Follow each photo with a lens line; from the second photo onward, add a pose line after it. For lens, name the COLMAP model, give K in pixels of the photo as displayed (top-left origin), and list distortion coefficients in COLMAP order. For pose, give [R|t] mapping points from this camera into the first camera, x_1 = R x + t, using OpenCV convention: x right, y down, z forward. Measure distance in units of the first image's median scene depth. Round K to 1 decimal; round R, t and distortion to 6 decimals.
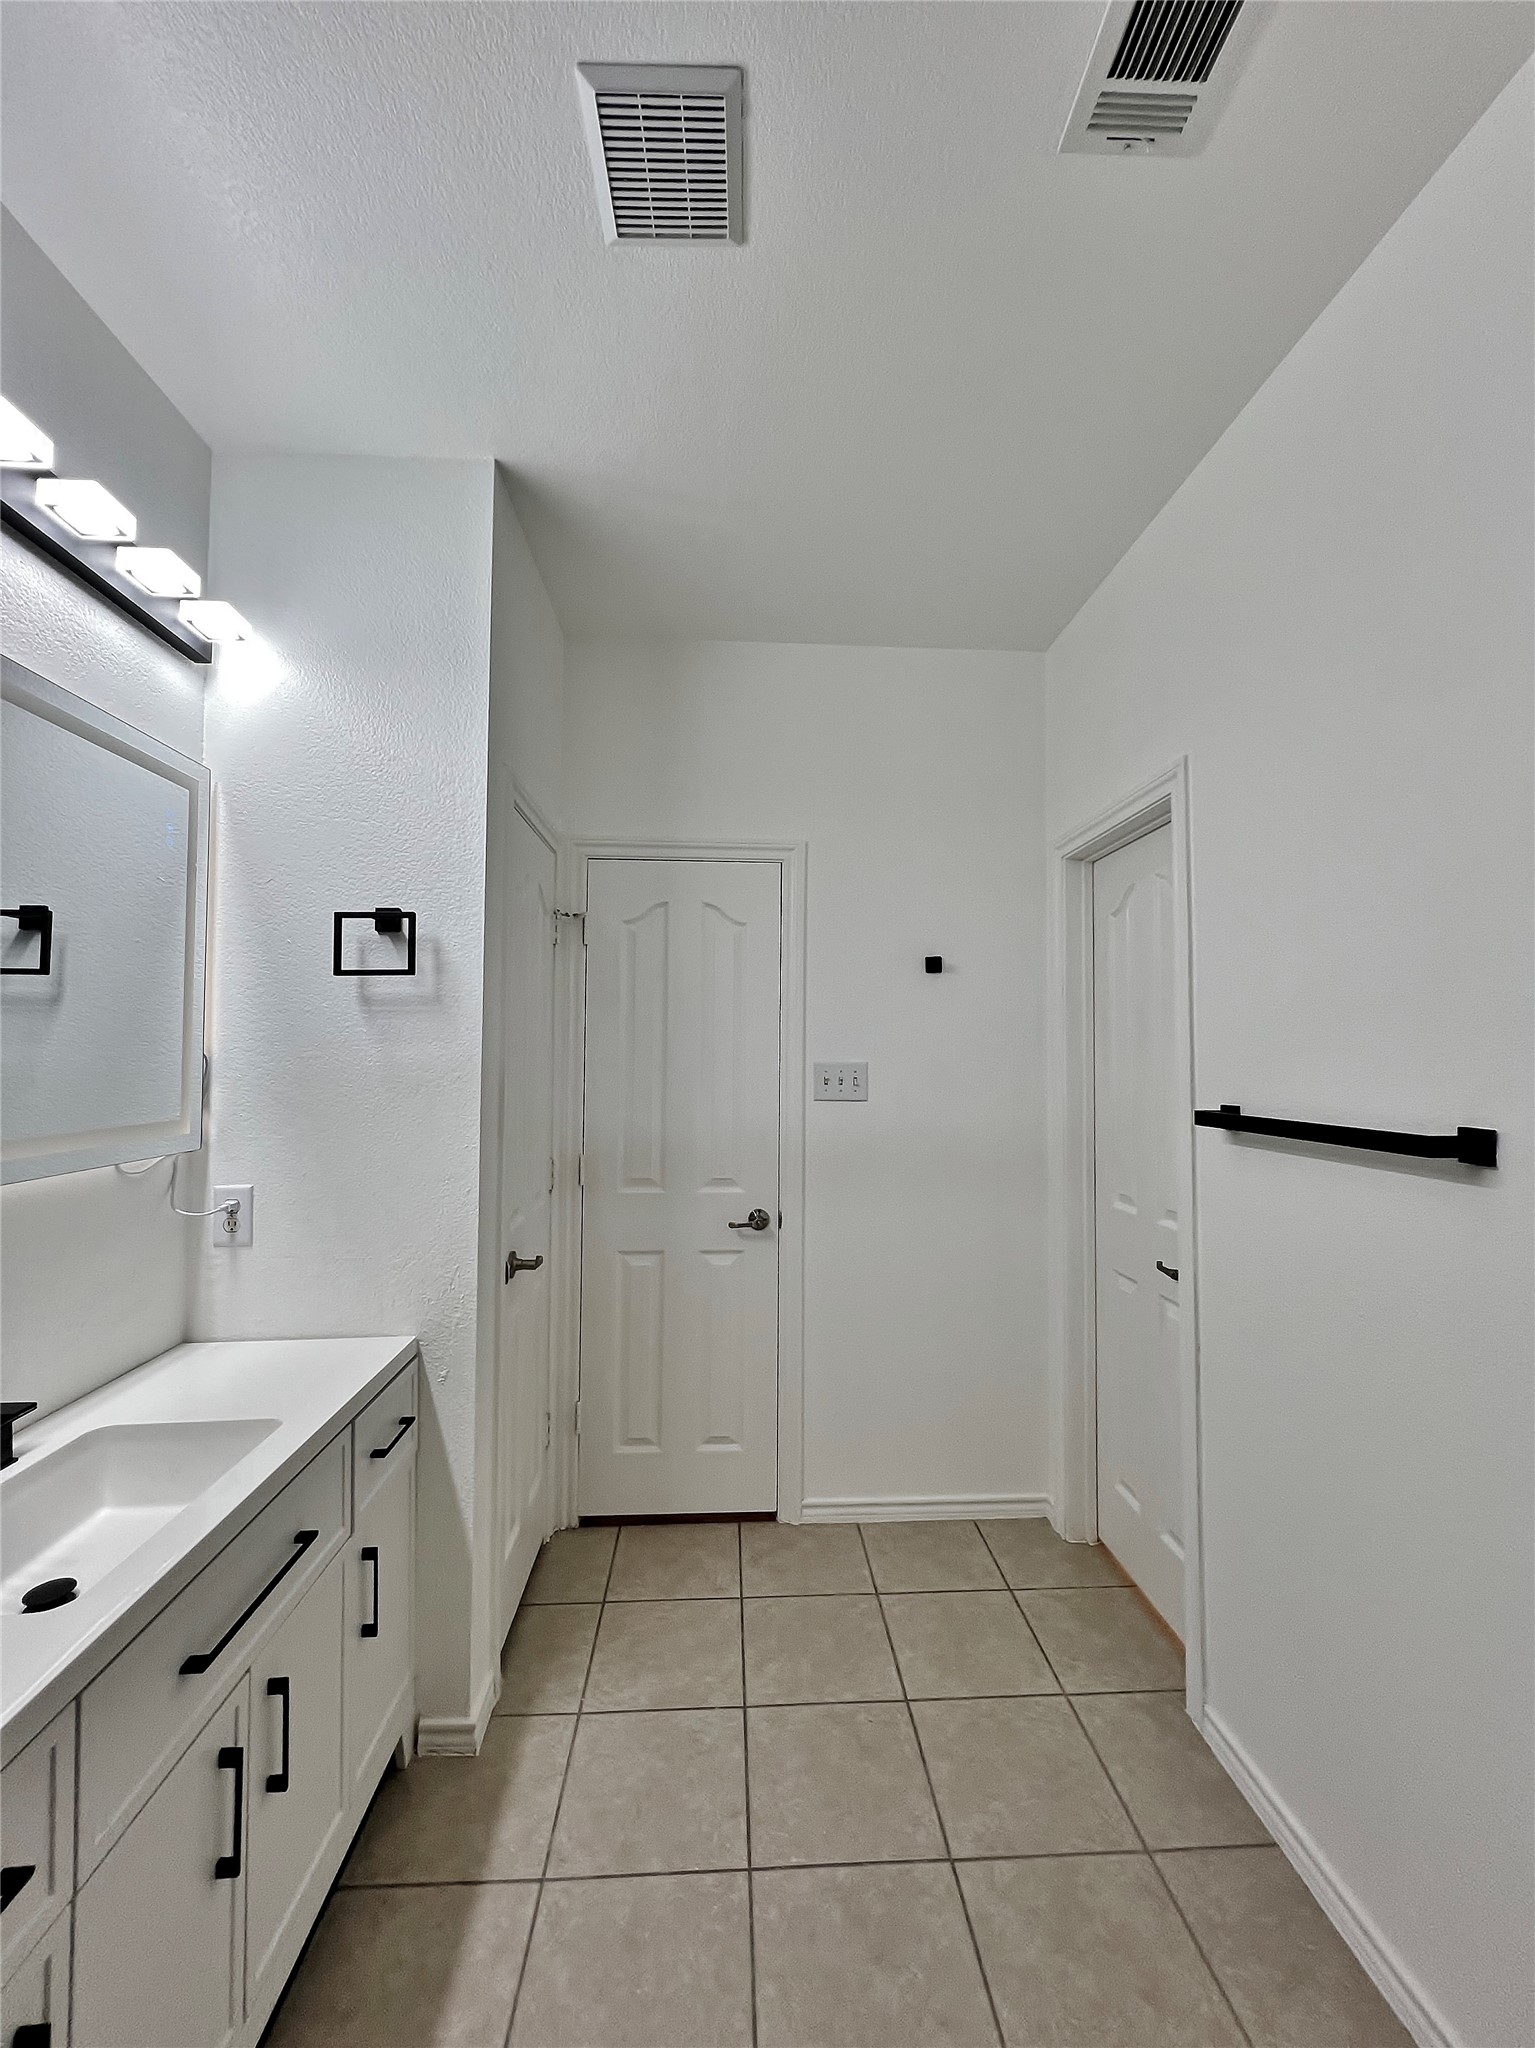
lens RADIAL K [[832.9, 0, 763.5], [0, 832.9, 1026.0], [0, 0, 1]] dist [0.003421, 0.000083]
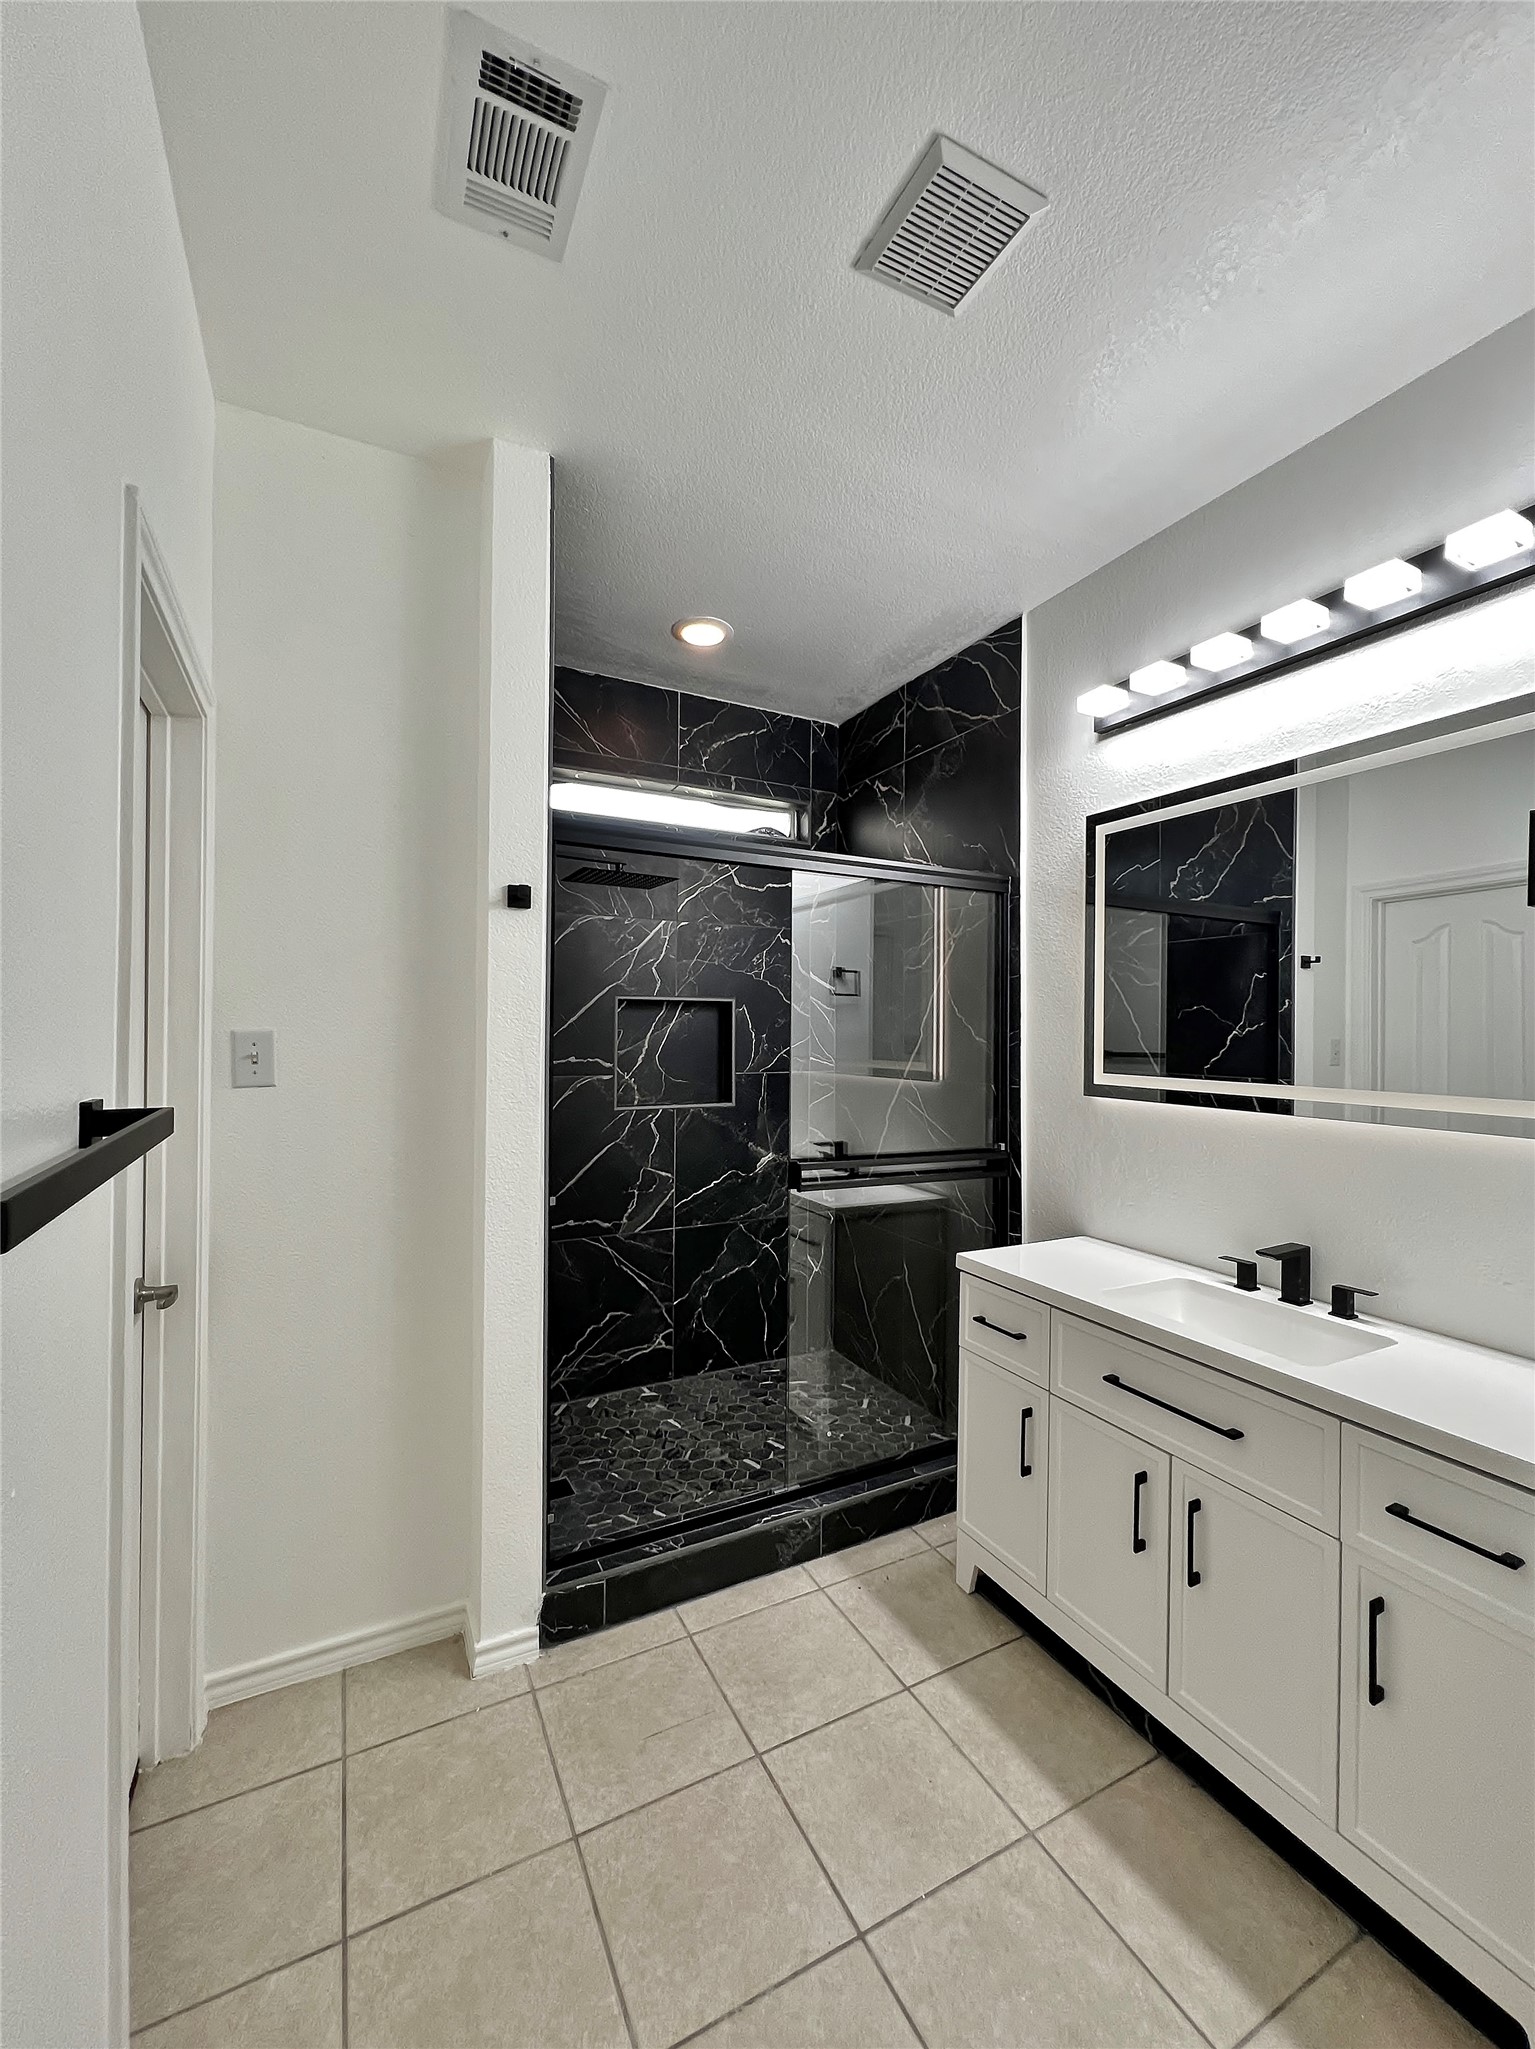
lens RADIAL K [[833.4, 0, 770.6], [0, 833.4, 1031.0], [0, 0, 1]] dist [0.003421, 0.000083]
pose [[-0.907887, -0.004221, -0.419194, 0.538714], [0.009268, 0.999503, -0.030137, 0.058021], [0.419113, -0.031246, -0.907396, 1.794949]]
